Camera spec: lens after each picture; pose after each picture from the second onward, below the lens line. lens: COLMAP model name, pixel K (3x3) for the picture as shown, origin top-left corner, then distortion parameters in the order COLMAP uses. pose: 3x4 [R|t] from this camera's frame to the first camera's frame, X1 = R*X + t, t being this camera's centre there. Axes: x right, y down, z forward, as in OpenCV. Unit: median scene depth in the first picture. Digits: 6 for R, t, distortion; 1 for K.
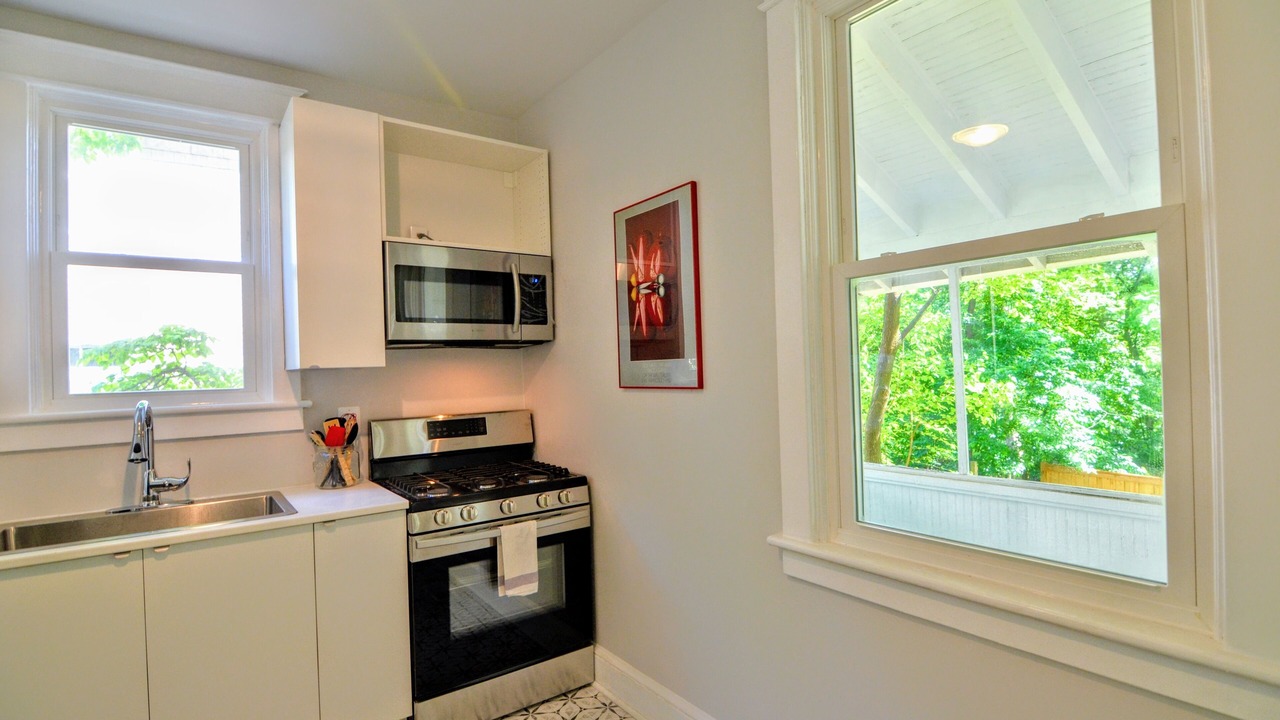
lens RADIAL K [[618.6, 0, 651.6], [0, 618.6, 363.7], [0, 0, 1]] dist [-0.002812, -0.012470]
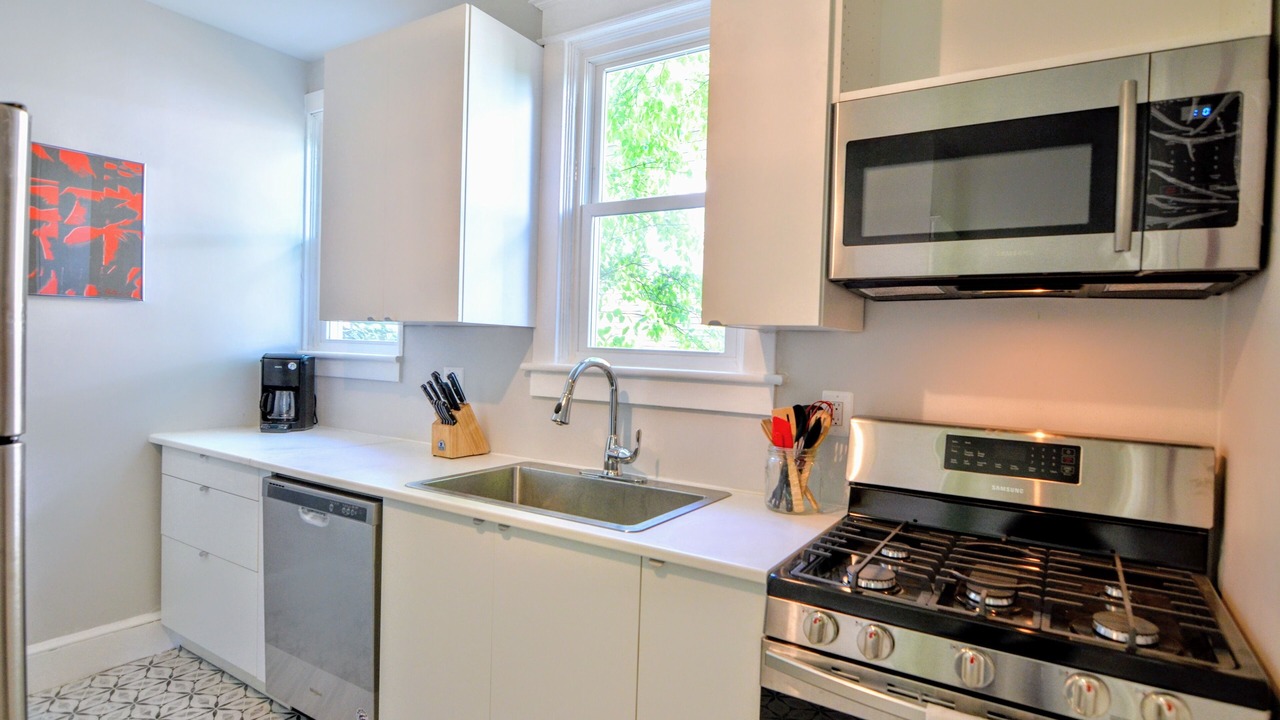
lens RADIAL K [[679.4, 0, 641.6], [0, 679.4, 362.7], [0, 0, 1]] dist [-0.002396, -0.014213]
pose [[0.341194, 0.064932, -0.937748, 0.103007], [-0.035946, 0.997783, 0.056011, 0.009369], [0.939305, 0.014598, 0.342771, 0.612319]]
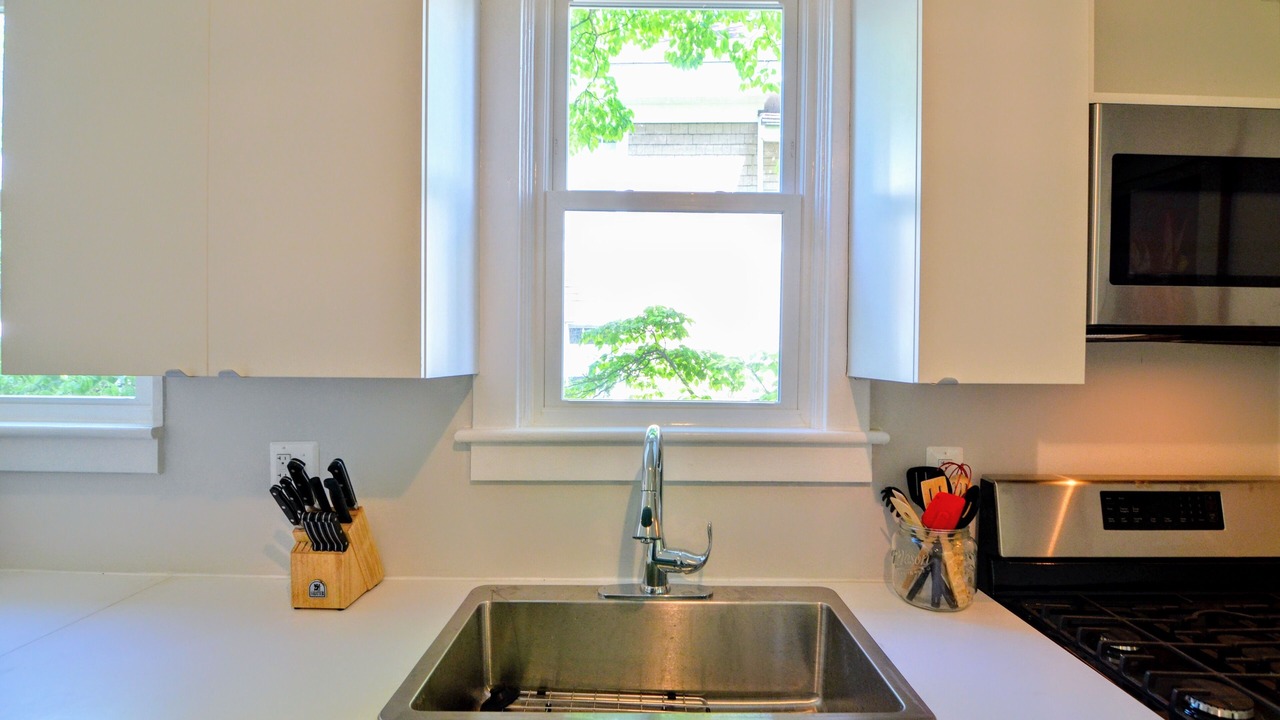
lens RADIAL K [[618.6, 0, 651.6], [0, 618.6, 363.7], [0, 0, 1]] dist [-0.002812, -0.012470]
pose [[0.800210, 0.046750, -0.597895, -0.402237], [-0.030766, 0.998844, 0.036925, -0.016558], [0.598930, -0.011153, 0.800724, 0.440480]]
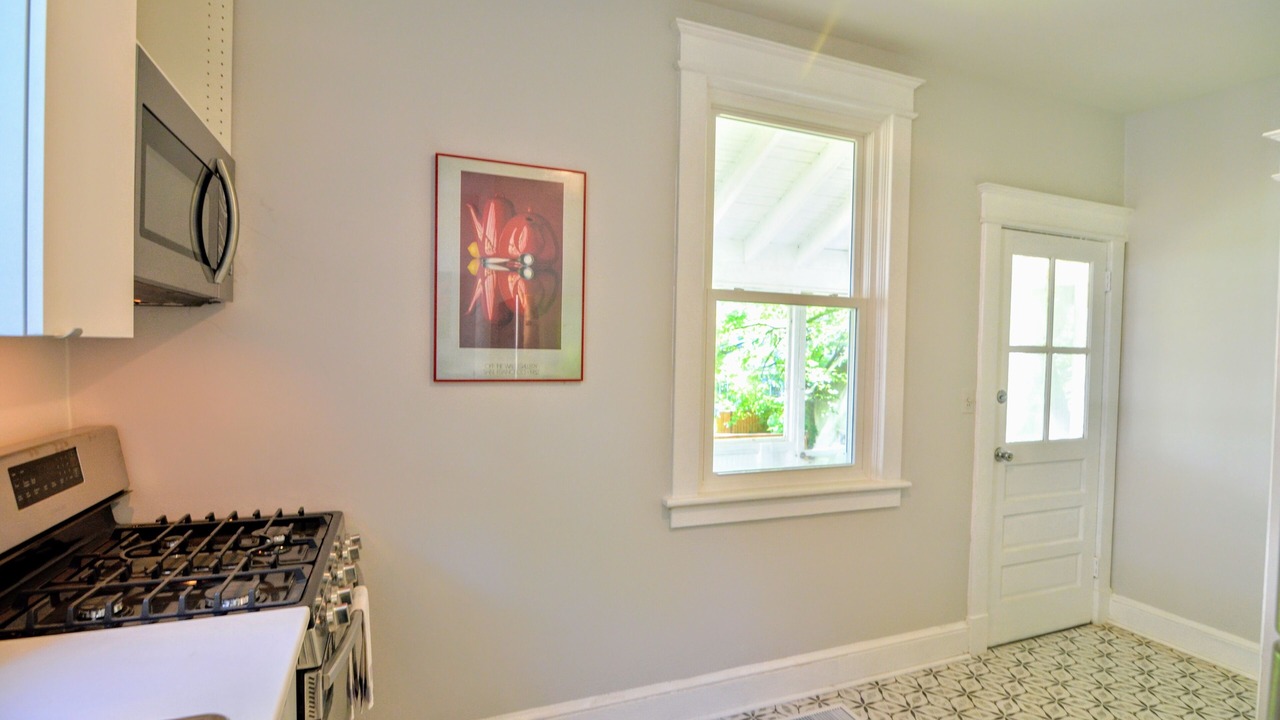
lens RADIAL K [[618.6, 0, 651.6], [0, 618.6, 363.7], [0, 0, 1]] dist [-0.002812, -0.012470]
pose [[0.250572, 0.013060, 0.968010, -0.725724], [-0.030479, 0.999520, -0.005596, 0.013098], [-0.967618, -0.028102, 0.250849, 0.531792]]
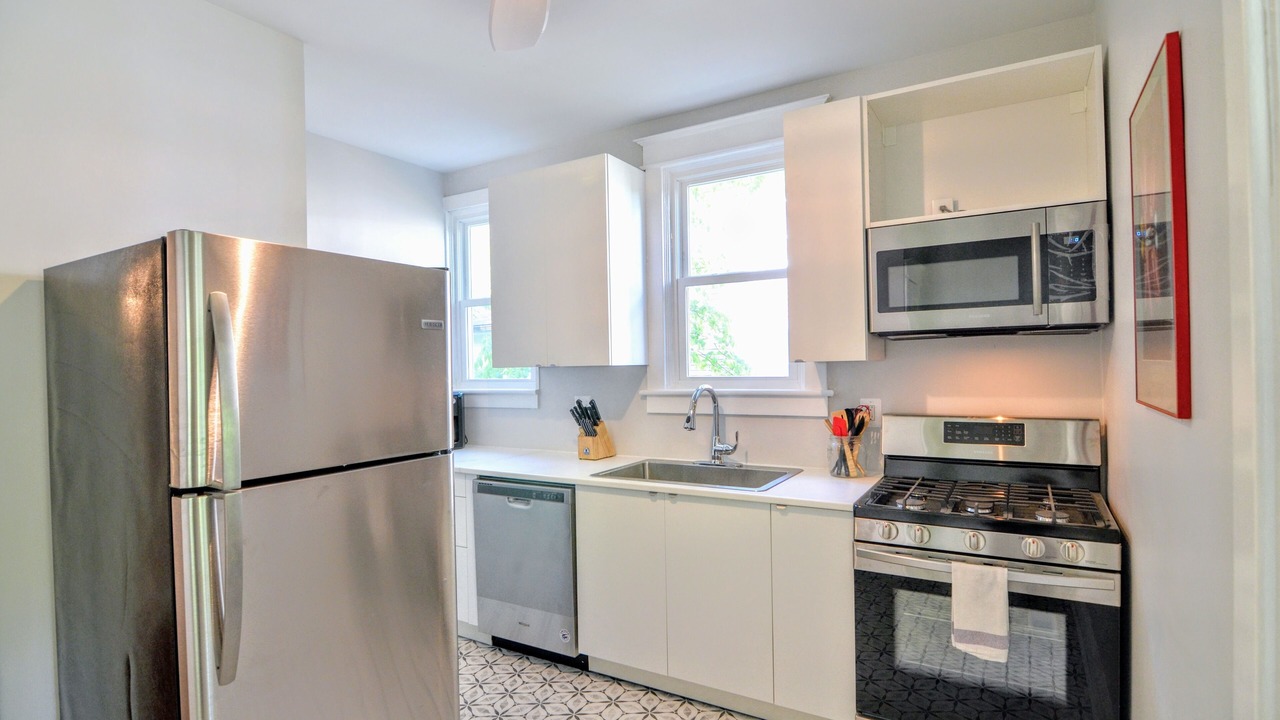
lens RADIAL K [[642.9, 0, 640.0], [0, 642.9, 360.0], [0, 0, 1]] dist [-0.000674, -0.015691]
pose [[0.367529, 0.019240, -0.929813, 0.358222], [0.015761, 0.999514, 0.026913, -0.027504], [0.929879, -0.024546, 0.367047, 0.298491]]
